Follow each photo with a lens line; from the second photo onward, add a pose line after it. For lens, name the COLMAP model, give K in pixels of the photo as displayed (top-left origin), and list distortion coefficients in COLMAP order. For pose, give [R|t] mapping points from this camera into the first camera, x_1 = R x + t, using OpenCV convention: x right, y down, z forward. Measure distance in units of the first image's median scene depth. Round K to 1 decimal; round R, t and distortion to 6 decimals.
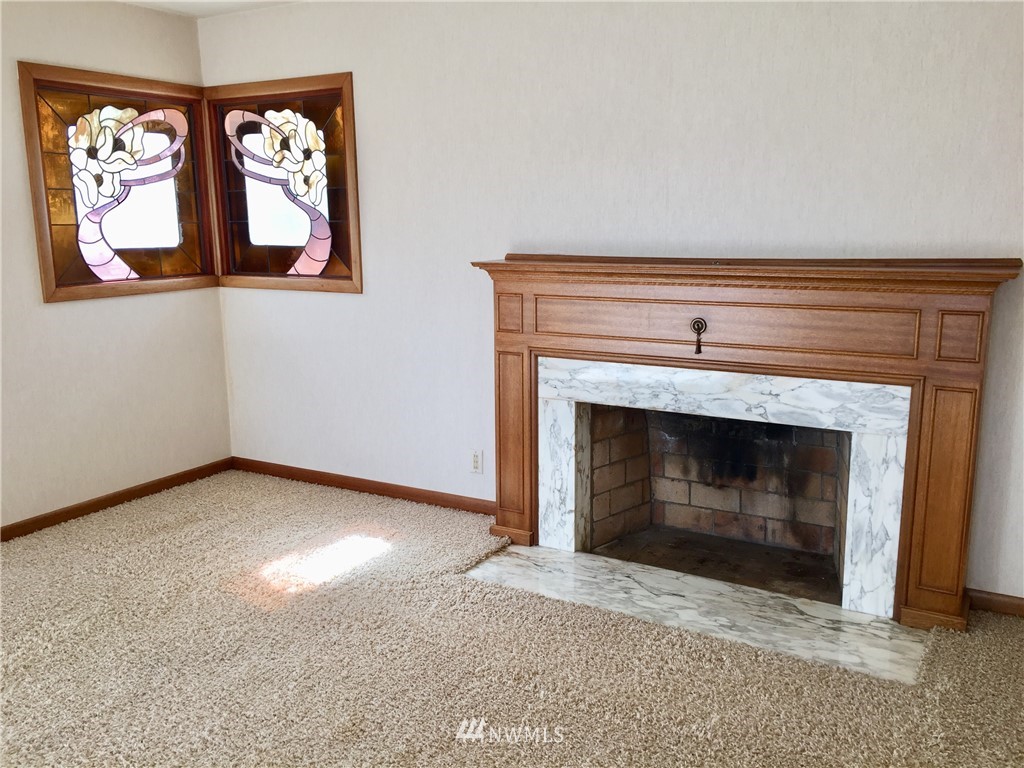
lens RADIAL K [[878.4, 0, 512.0], [0, 878.4, 388.2], [0, 0, 1]] dist [0.040611, 0.006904]
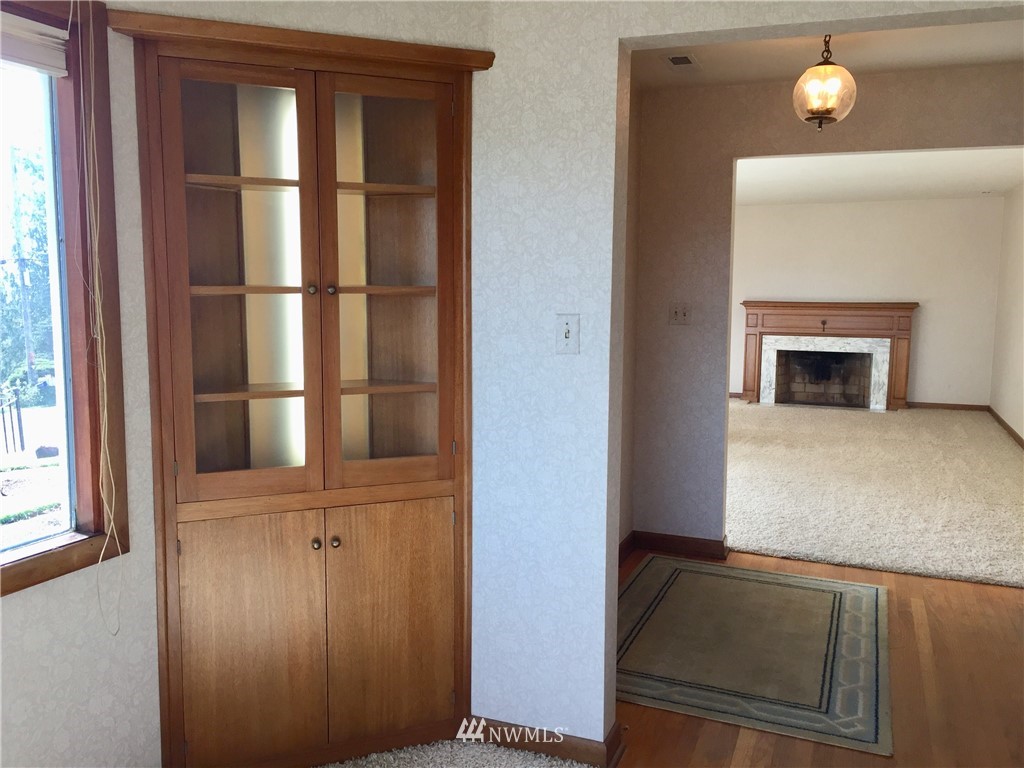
lens RADIAL K [[878.4, 0, 512.4], [0, 878.4, 381.1], [0, 0, 1]] dist [0.040611, 0.006904]
pose [[0.988992, -0.001045, 0.147968, -1.318438], [0.012891, 0.996781, -0.079125, 0.362881], [-0.147409, 0.080161, 0.985822, -1.886365]]
